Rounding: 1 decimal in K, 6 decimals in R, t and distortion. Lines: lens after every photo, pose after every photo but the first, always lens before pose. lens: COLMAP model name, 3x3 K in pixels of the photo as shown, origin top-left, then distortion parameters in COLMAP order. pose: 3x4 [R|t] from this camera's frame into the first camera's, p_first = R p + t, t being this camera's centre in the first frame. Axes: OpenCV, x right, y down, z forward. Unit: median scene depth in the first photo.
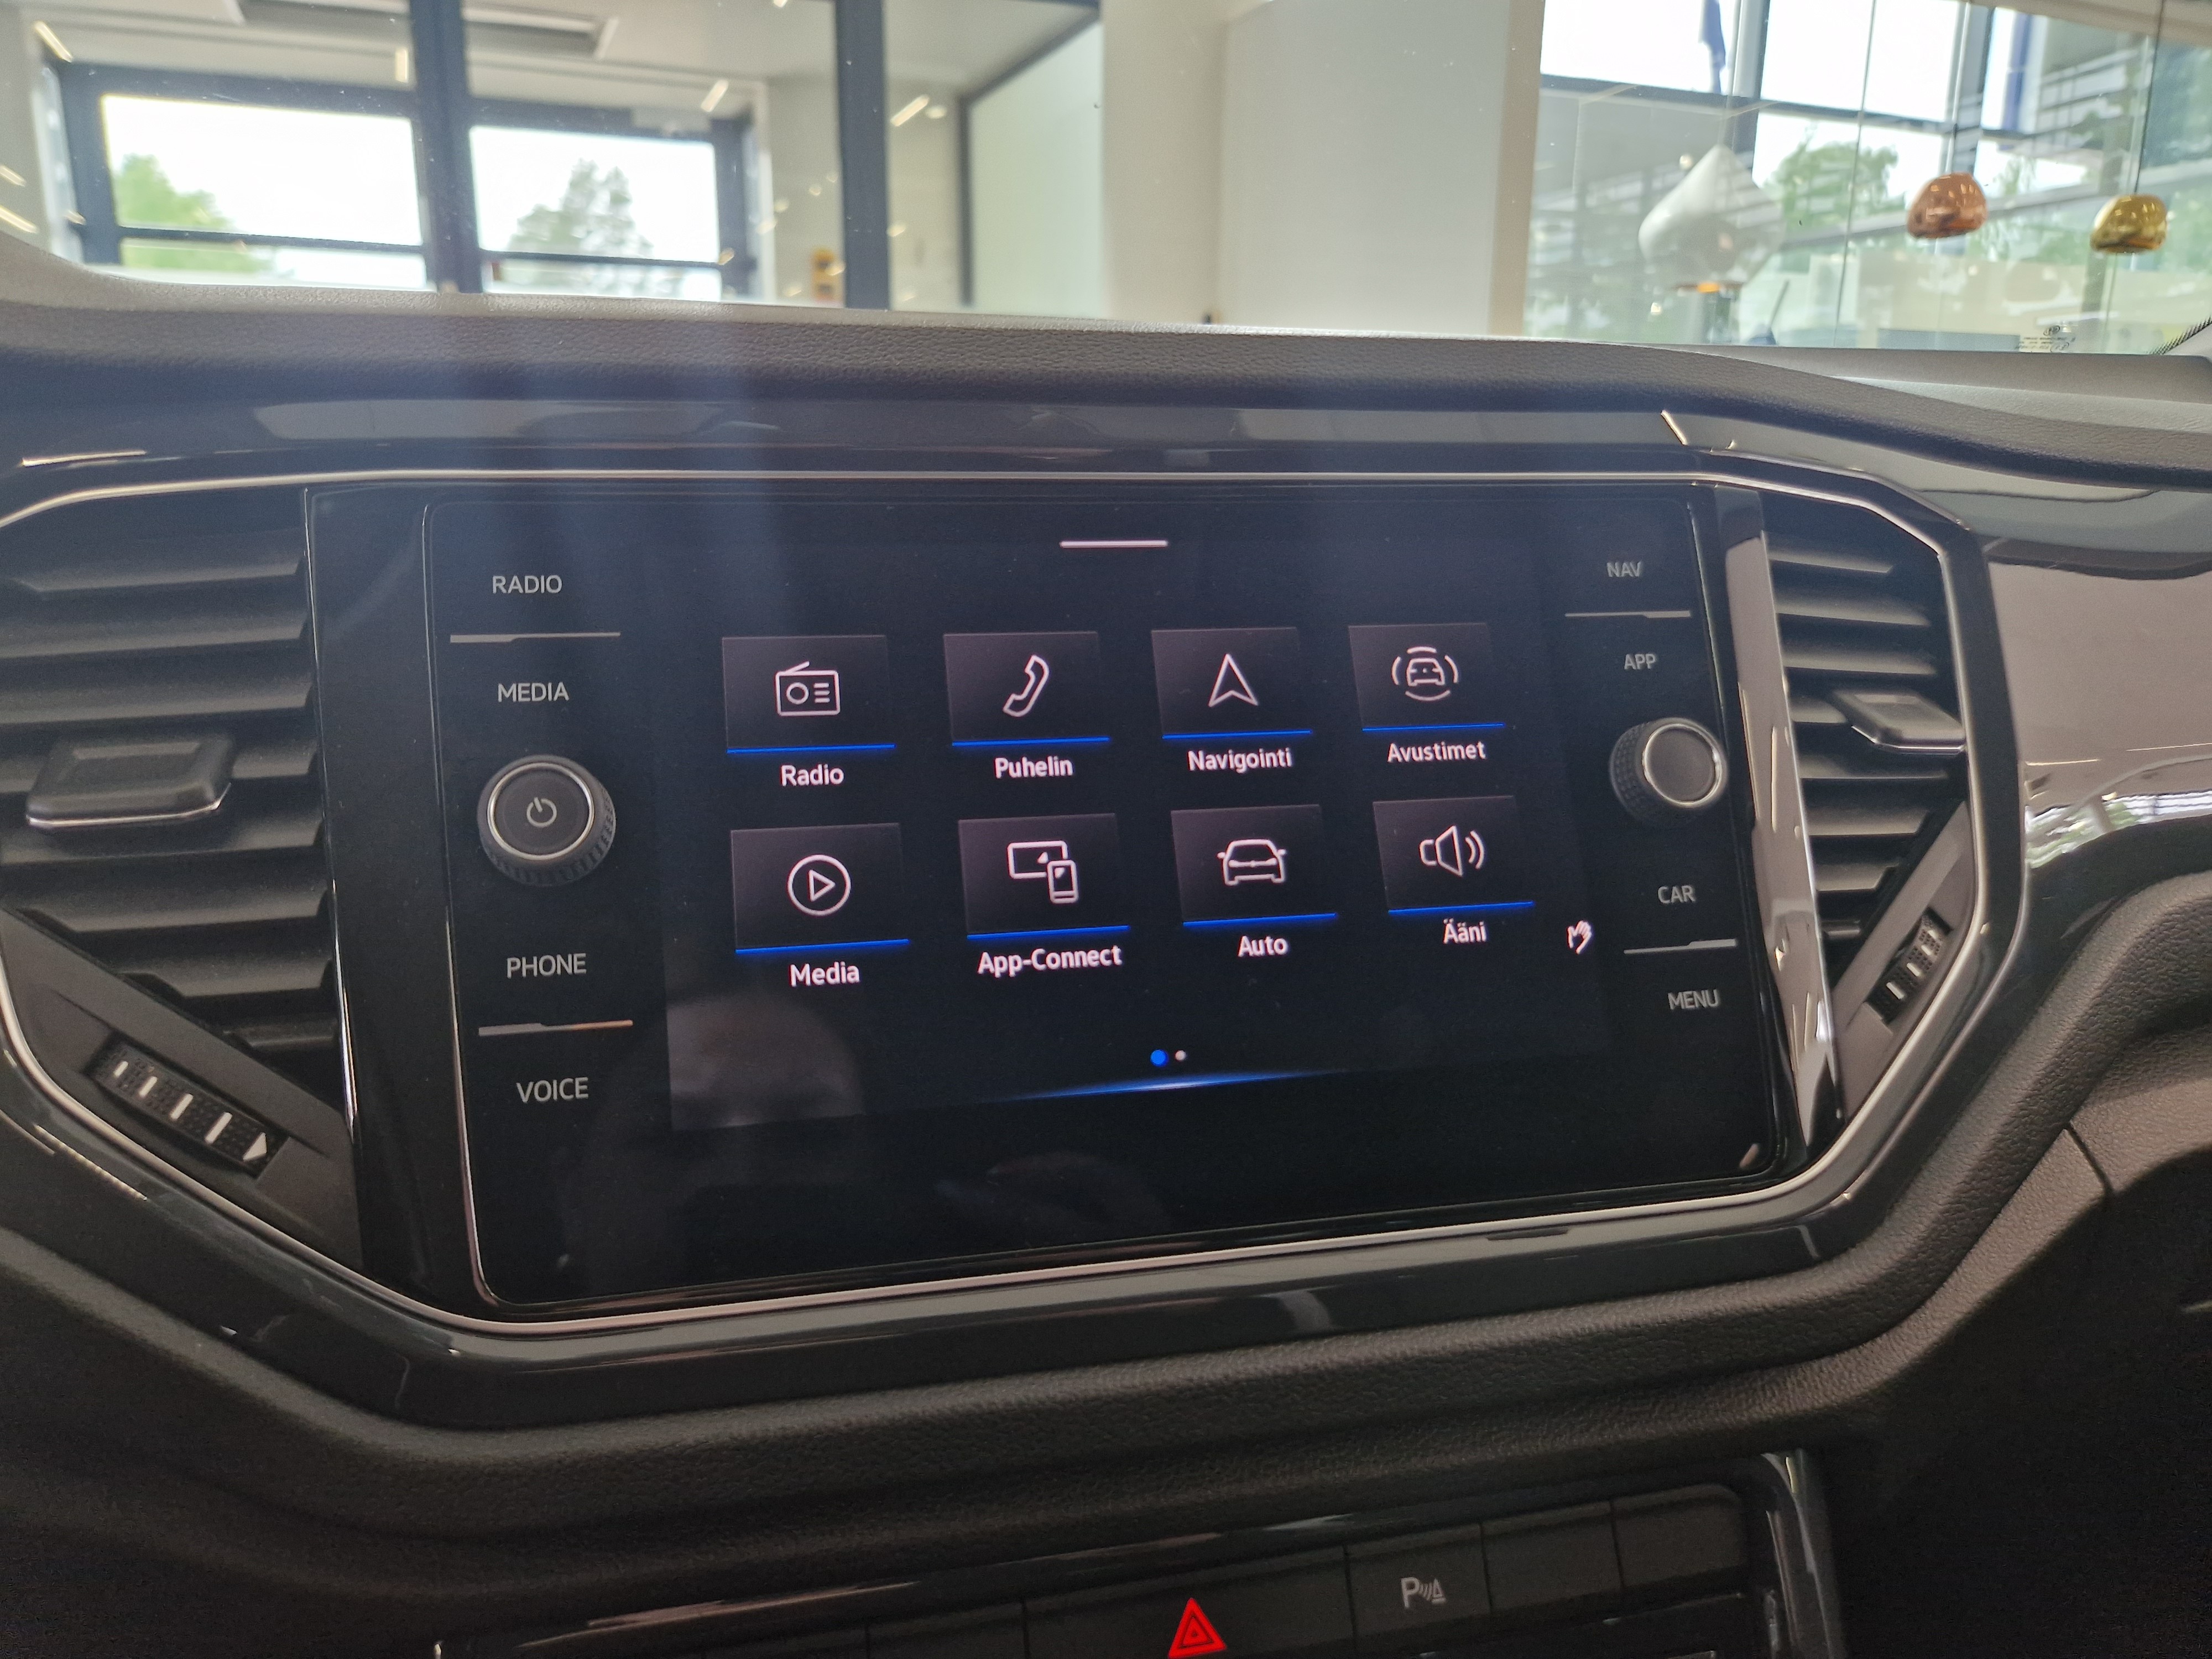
lens RADIAL K [[1561.5, 0, 1097.9], [0, 1561.5, 830.4], [0, 0, 1]] dist [0.010239, -0.001338]
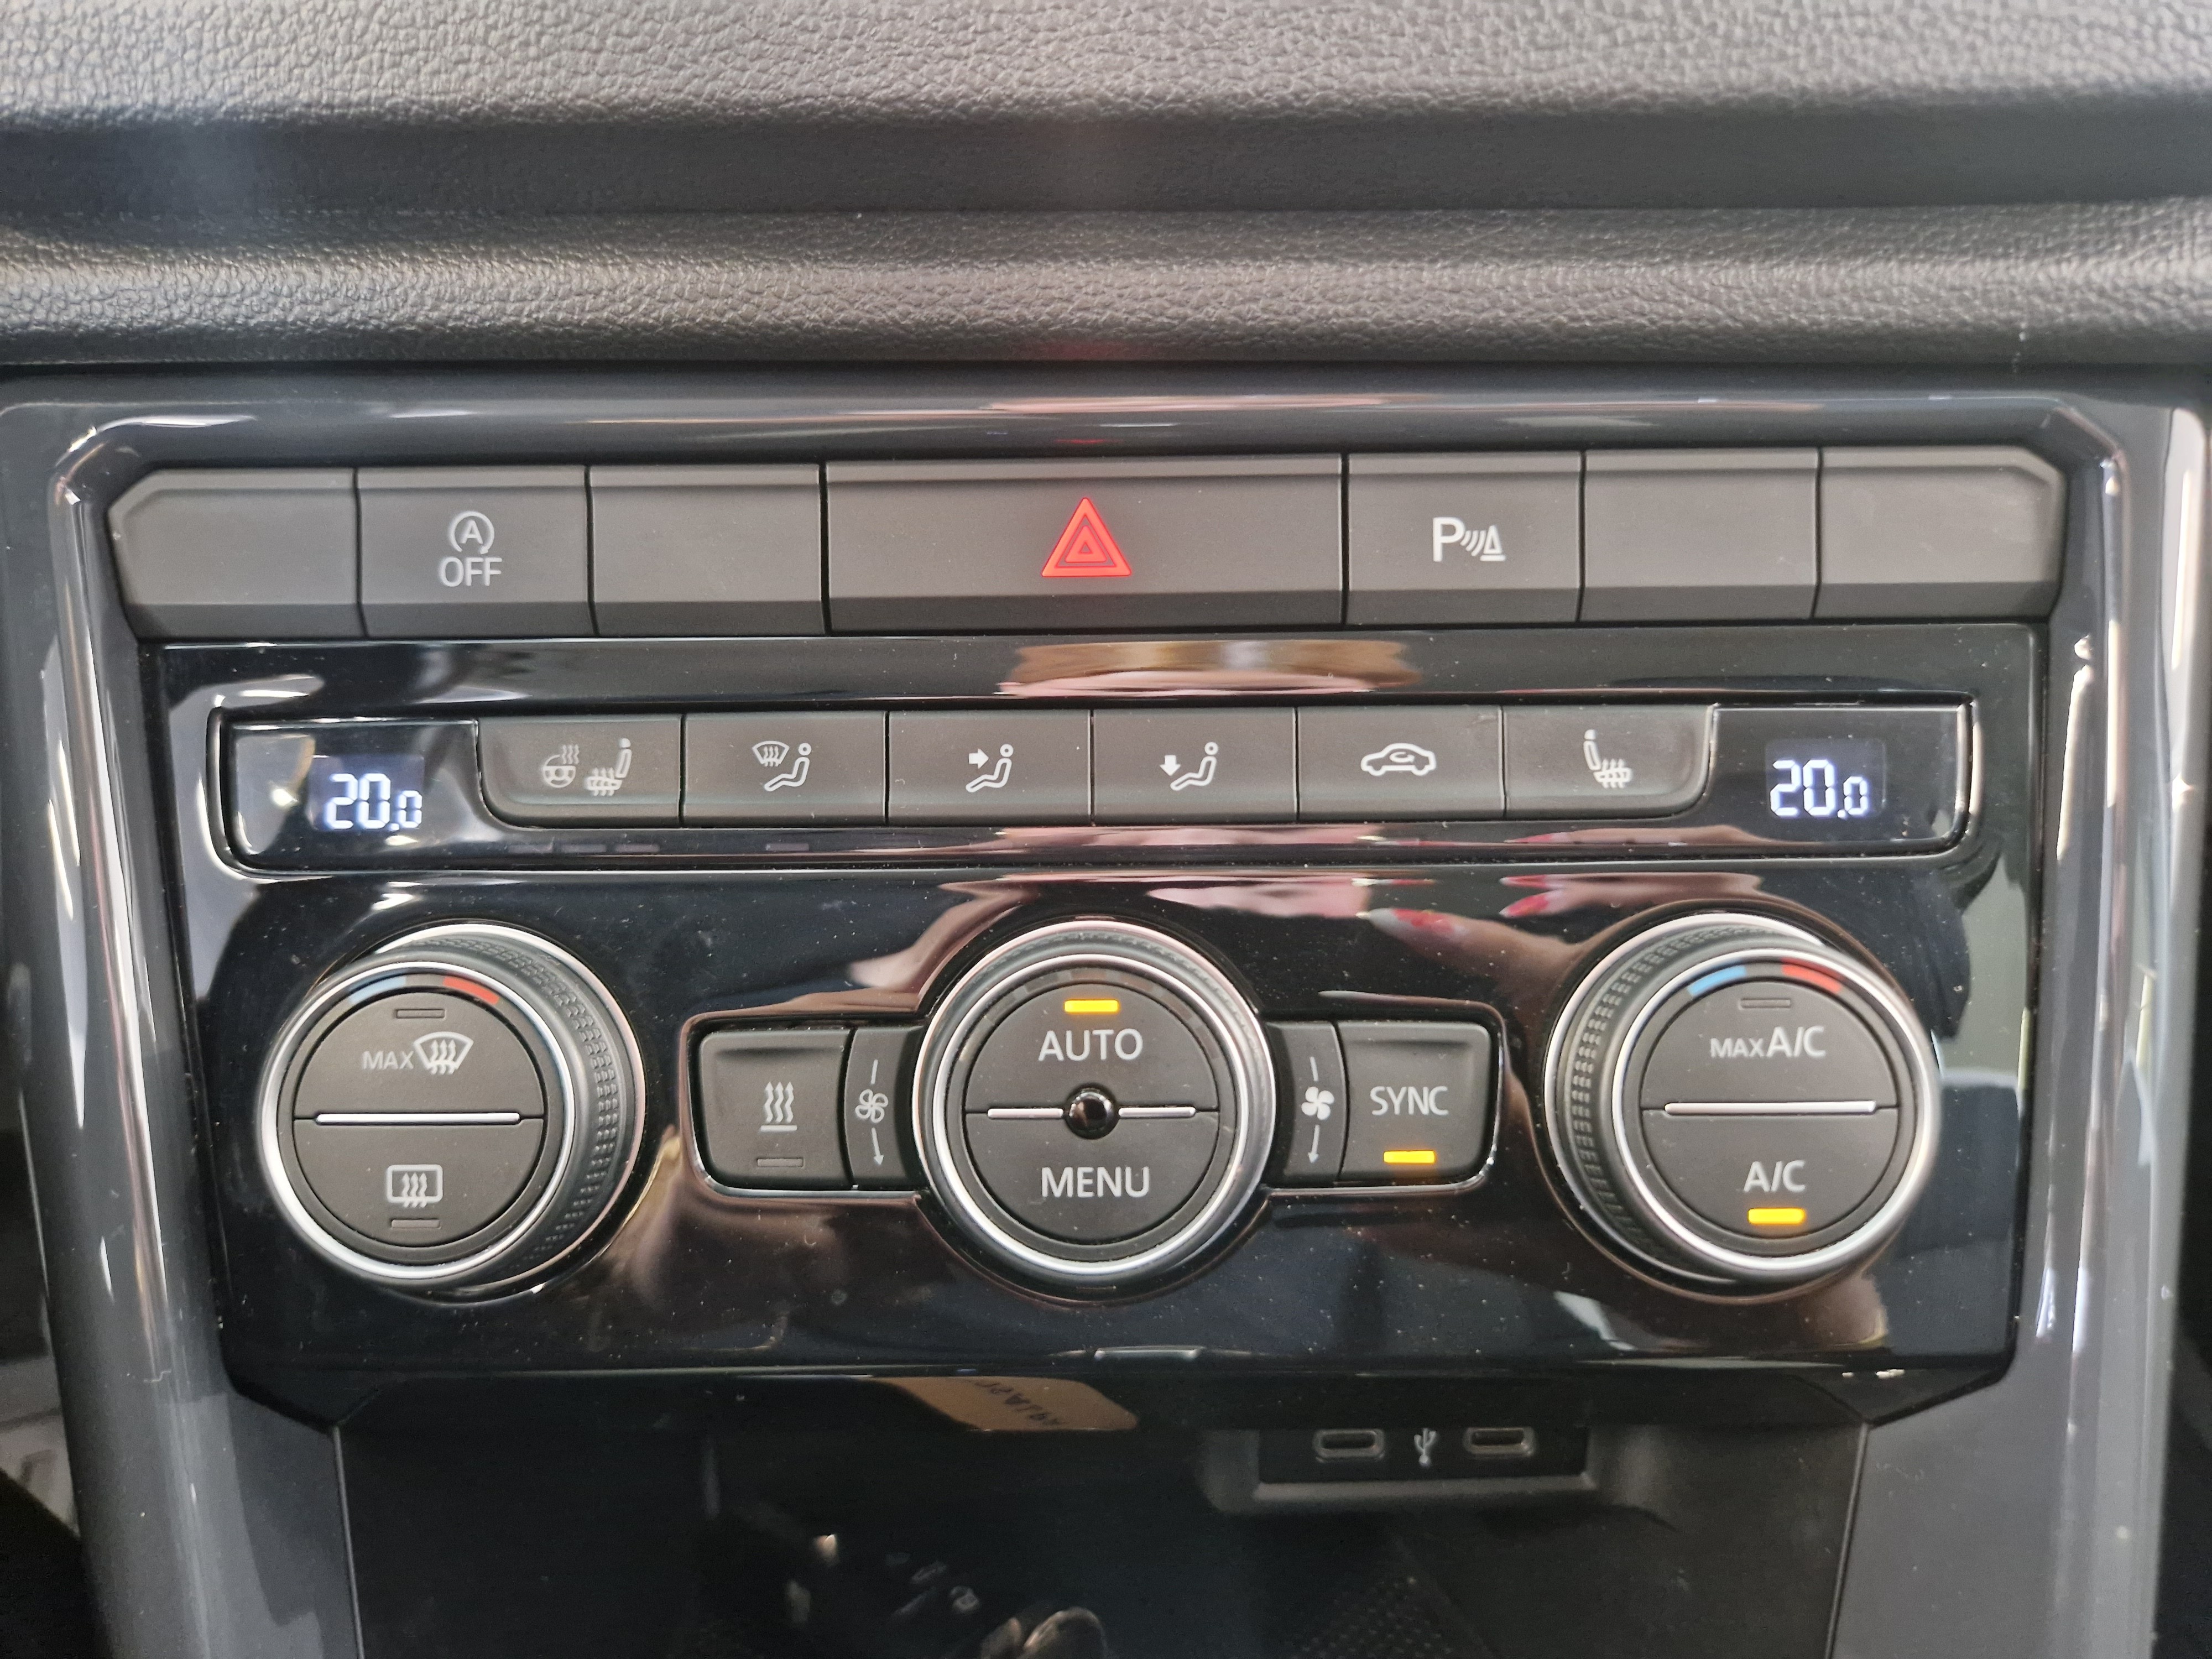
lens RADIAL K [[1562.3, 0, 1114.1], [0, 1562.3, 840.8], [0, 0, 1]] dist [0.017729, -0.017396]
pose [[0.971743, 0.093142, -0.216888, 0.197180], [-0.038284, 0.968880, 0.244554, 0.413179], [0.232917, -0.229341, 0.945068, 0.318303]]
